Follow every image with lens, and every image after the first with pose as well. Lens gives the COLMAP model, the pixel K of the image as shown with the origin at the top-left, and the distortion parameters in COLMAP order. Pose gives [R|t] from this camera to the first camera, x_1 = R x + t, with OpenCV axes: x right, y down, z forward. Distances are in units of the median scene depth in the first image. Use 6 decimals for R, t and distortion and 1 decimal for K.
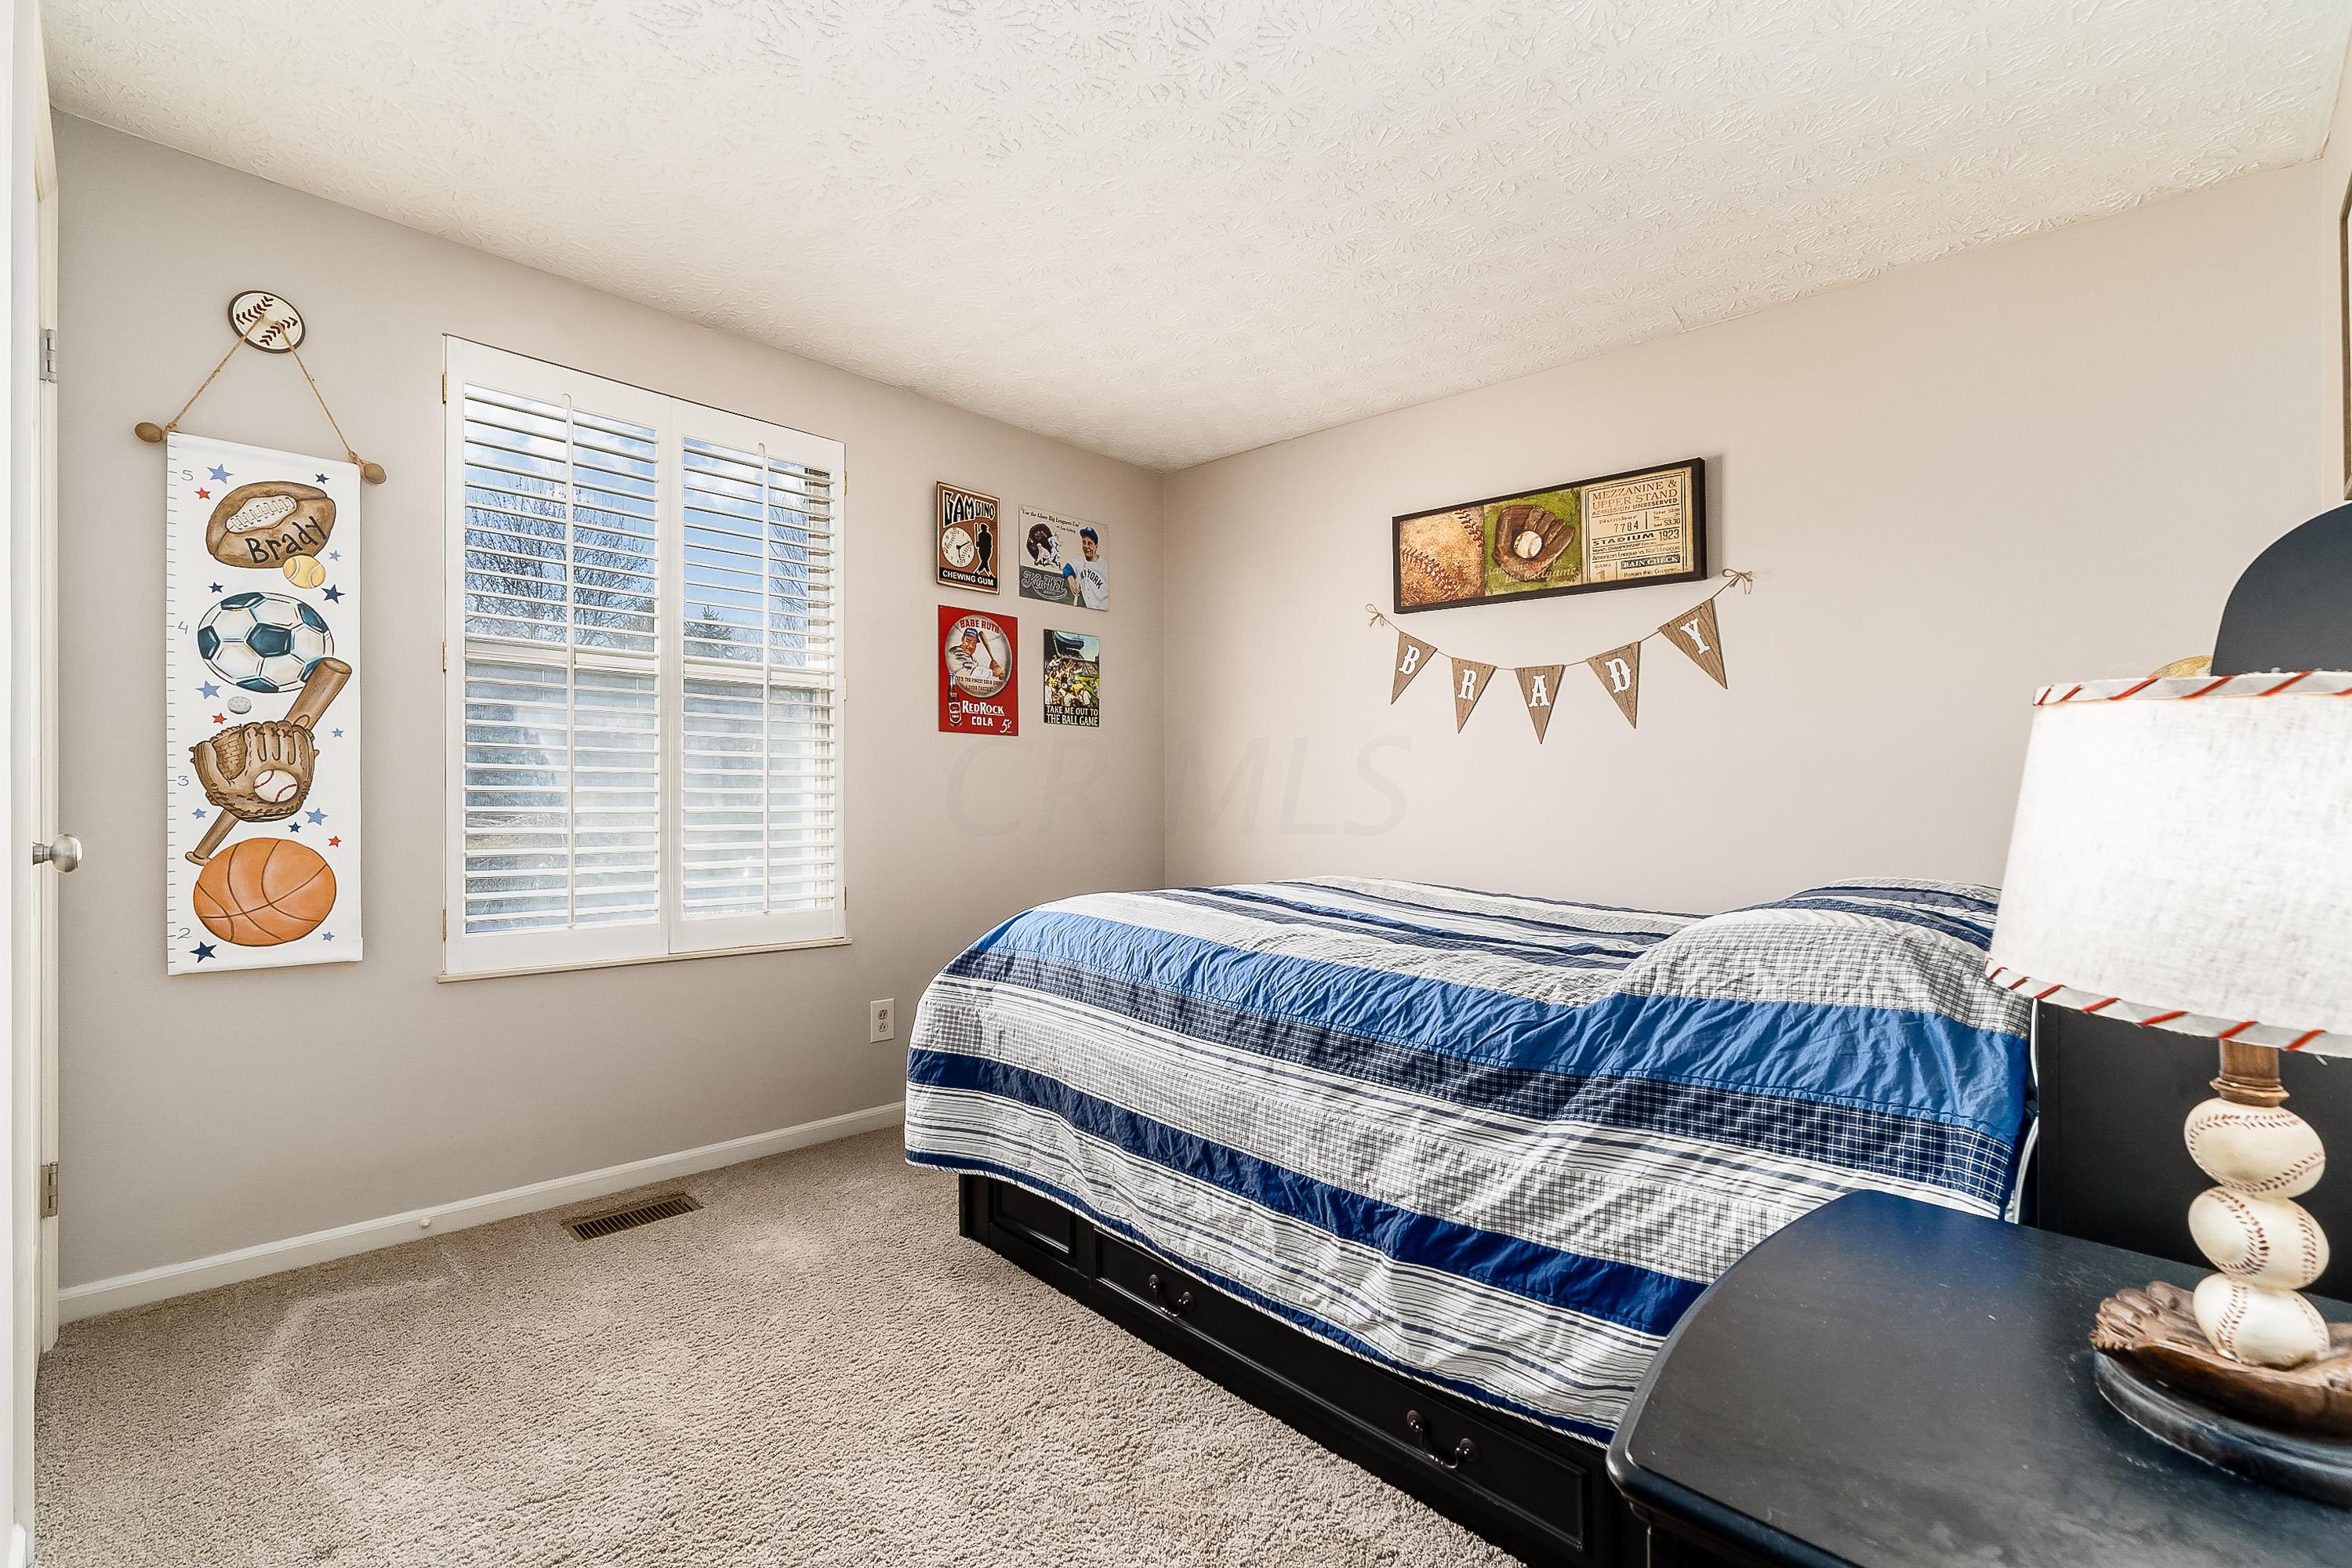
lens RADIAL K [[1043.2, 0, 1177.6], [0, 1043.2, 782.2], [0, 0, 1]] dist [-0.002191, 0.000369]
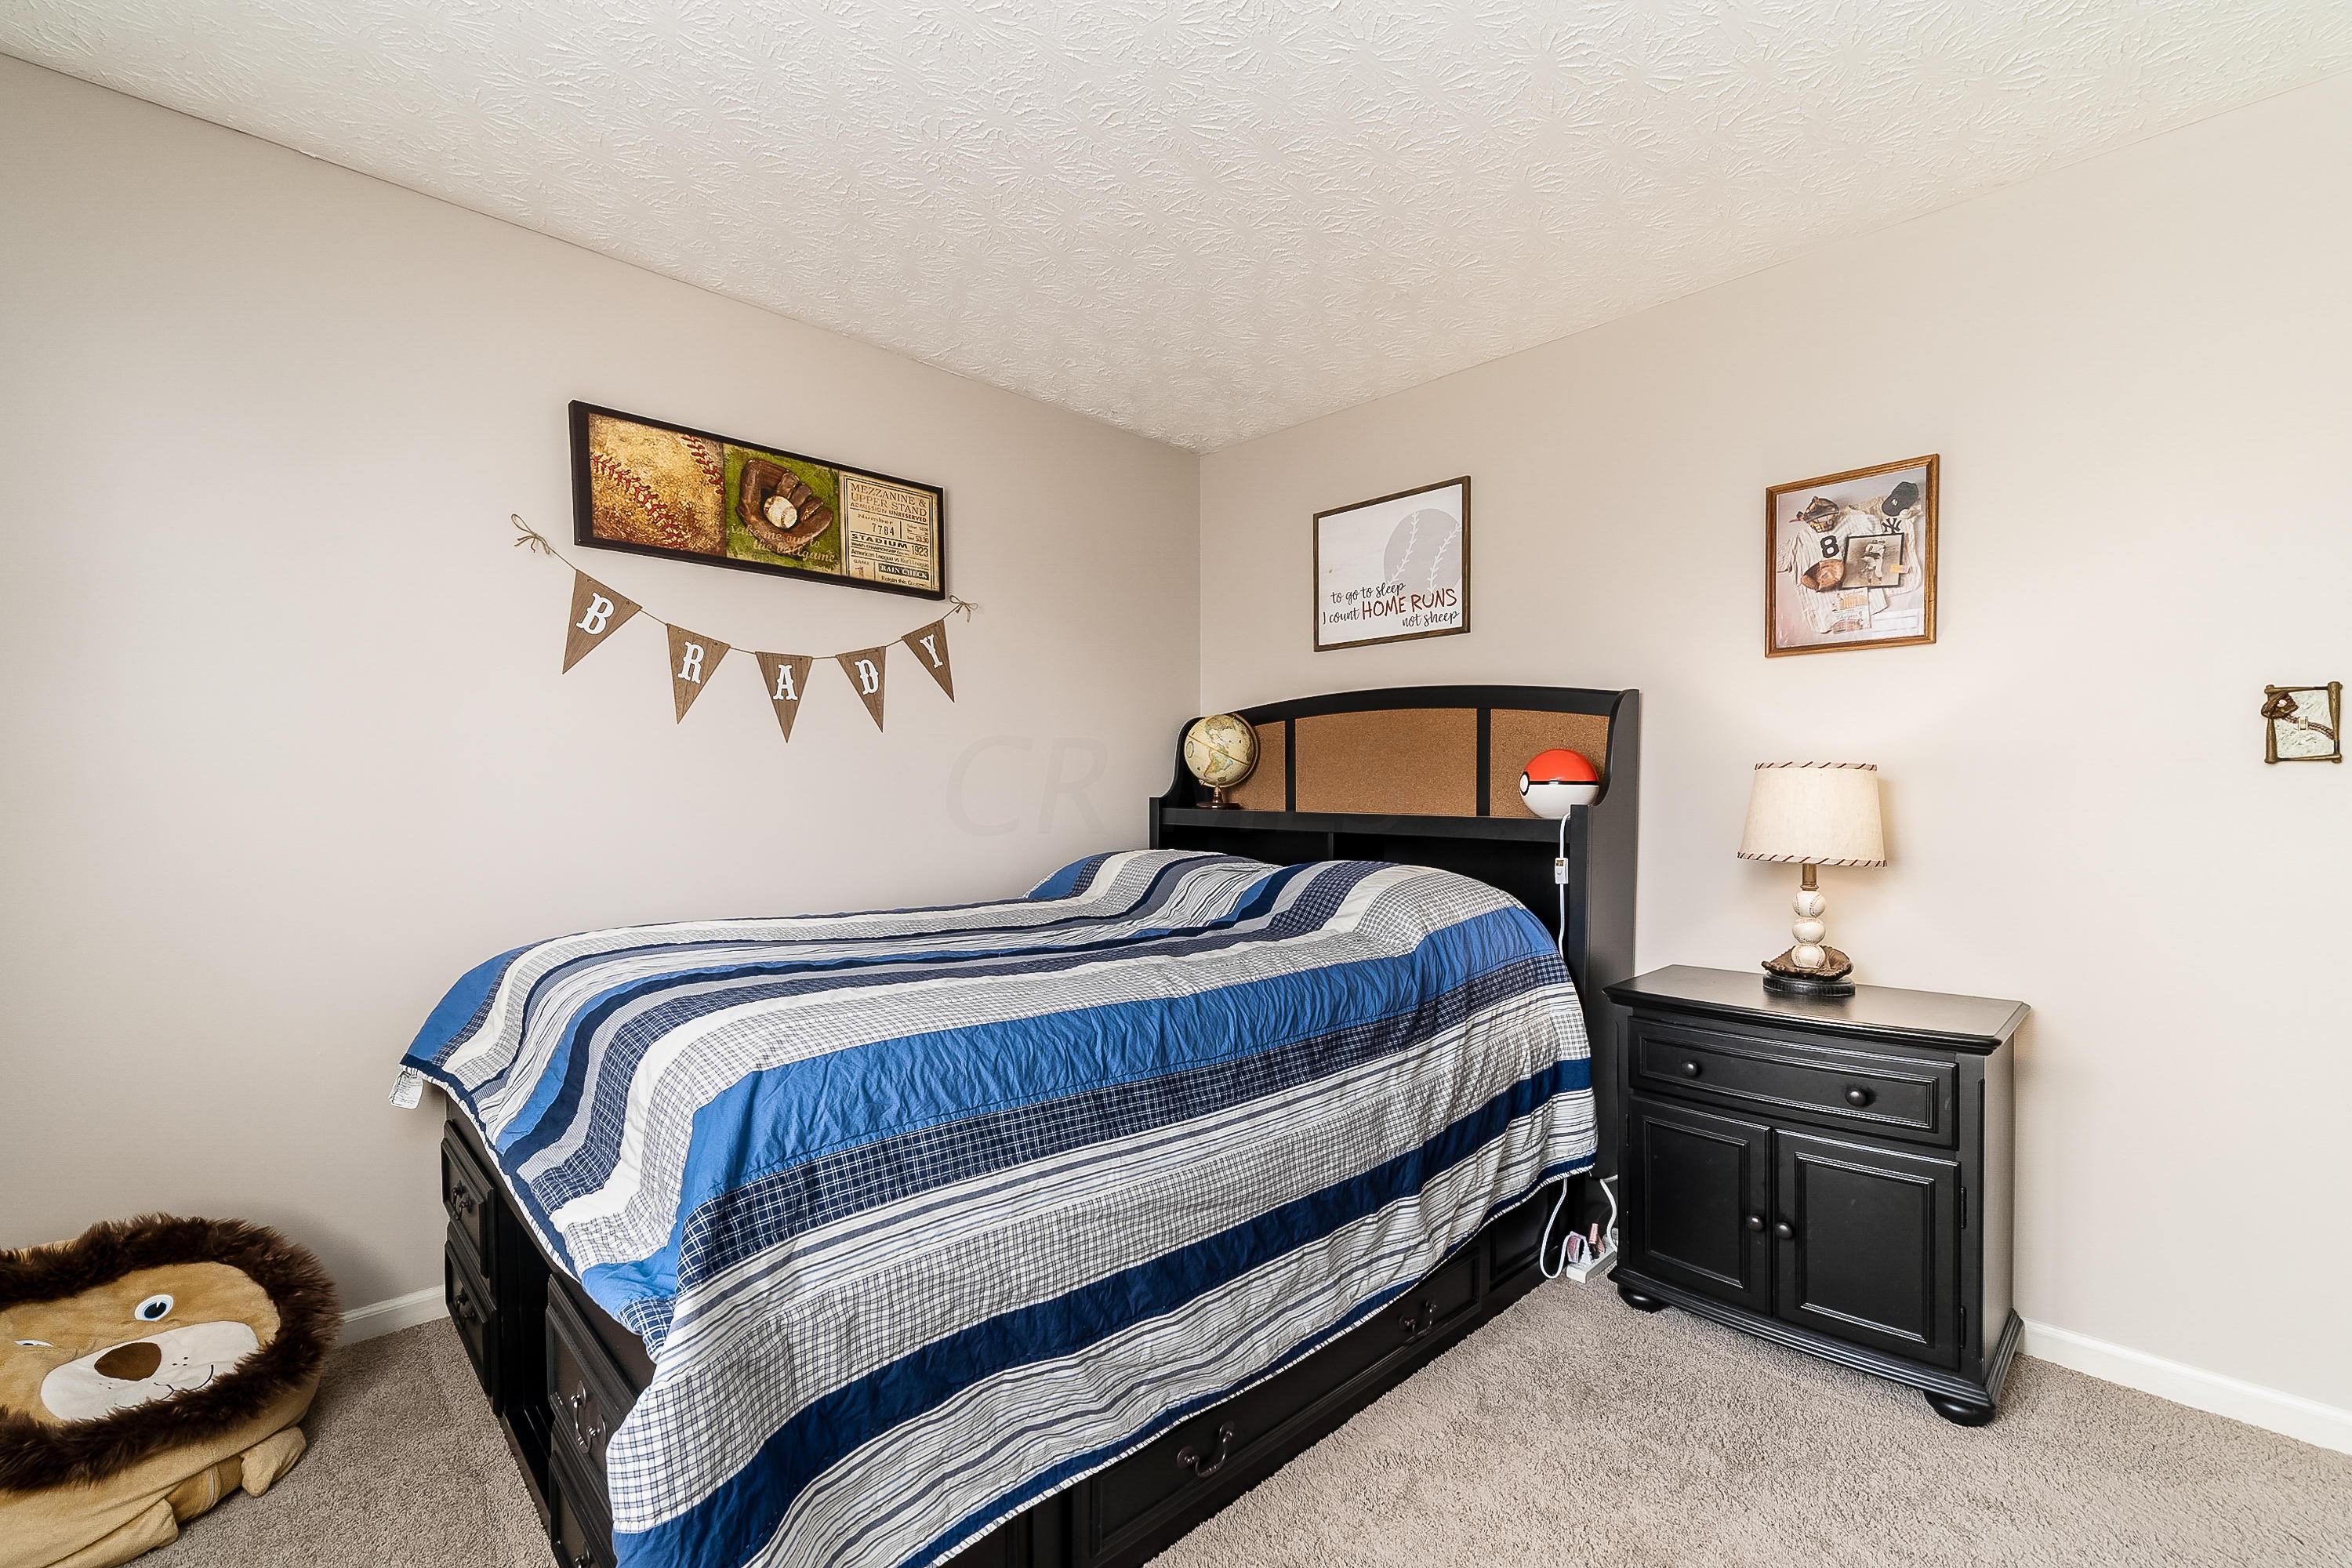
lens RADIAL K [[995.9, 0, 1177.3], [0, 995.9, 786.1], [0, 0, 1]] dist [-0.012724, -0.000061]
pose [[0.023884, -0.014348, 0.999612, -0.510641], [-0.004254, 0.999886, 0.014454, -0.014206], [-0.999706, -0.004598, 0.023821, 0.684572]]
